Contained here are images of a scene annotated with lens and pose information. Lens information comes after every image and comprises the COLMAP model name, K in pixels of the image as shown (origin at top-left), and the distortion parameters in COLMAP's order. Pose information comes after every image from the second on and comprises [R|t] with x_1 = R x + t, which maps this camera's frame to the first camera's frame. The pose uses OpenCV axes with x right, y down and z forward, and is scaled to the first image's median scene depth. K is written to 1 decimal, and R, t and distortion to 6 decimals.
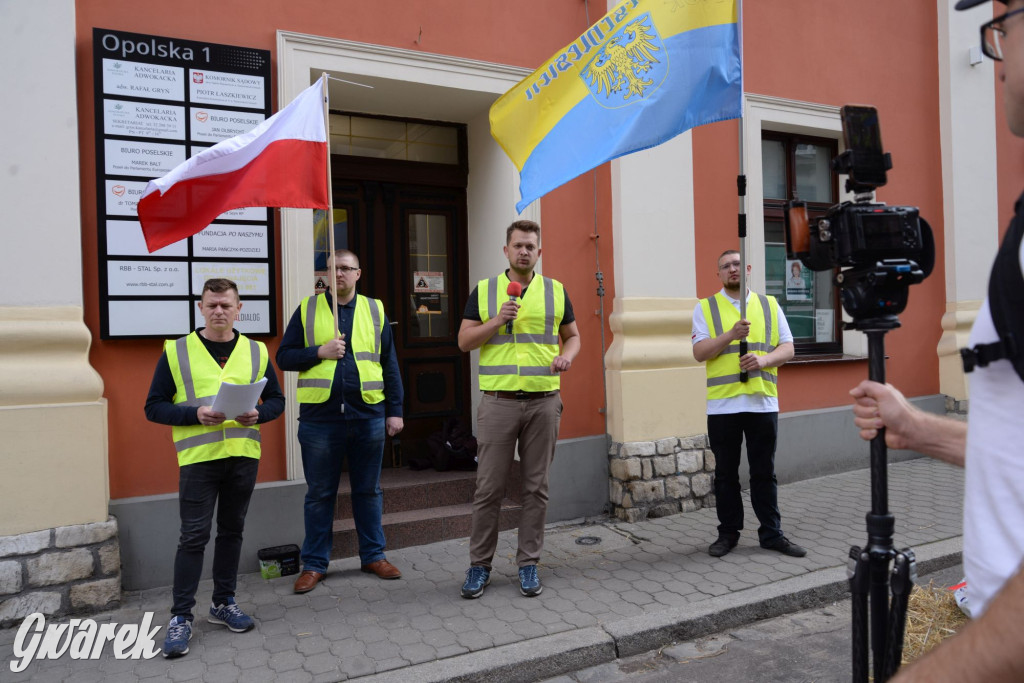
lens RADIAL K [[767.7, 0, 510.1], [0, 767.7, 343.1], [0, 0, 1]] dist [-0.059158, 0.051541]
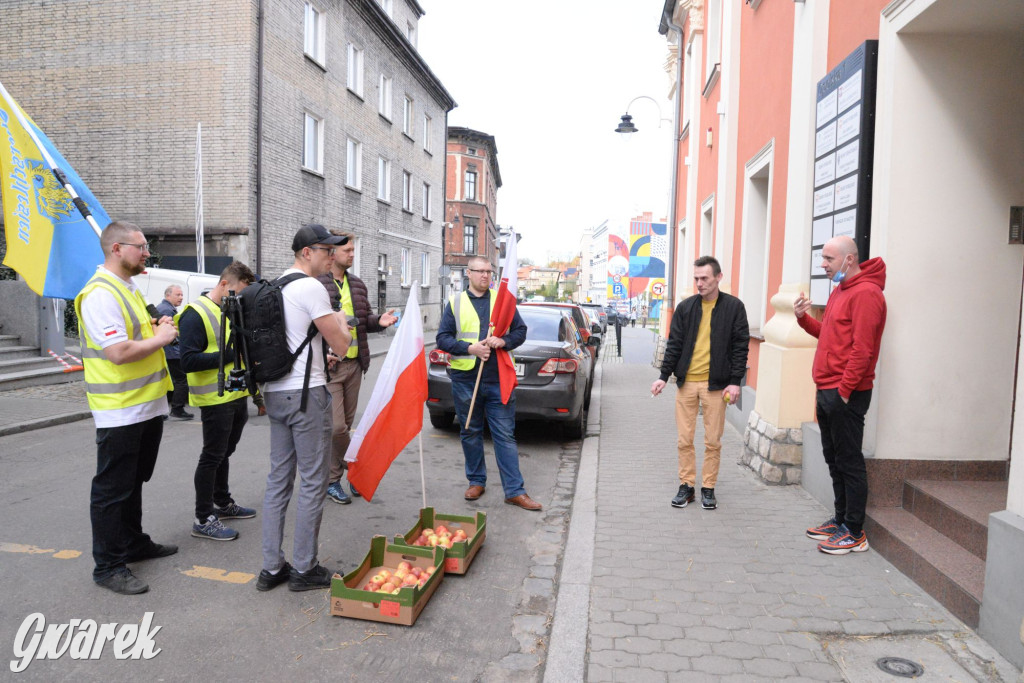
lens RADIAL K [[698.7, 0, 512.0], [0, 698.7, 341.5], [0, 0, 1]] dist [-0.087866, 0.031509]
pose [[-0.533425, 0.080230, -0.842034, 0.717514], [-0.008740, 0.994916, 0.100333, -0.055591], [0.845802, 0.060879, -0.530012, 1.031095]]
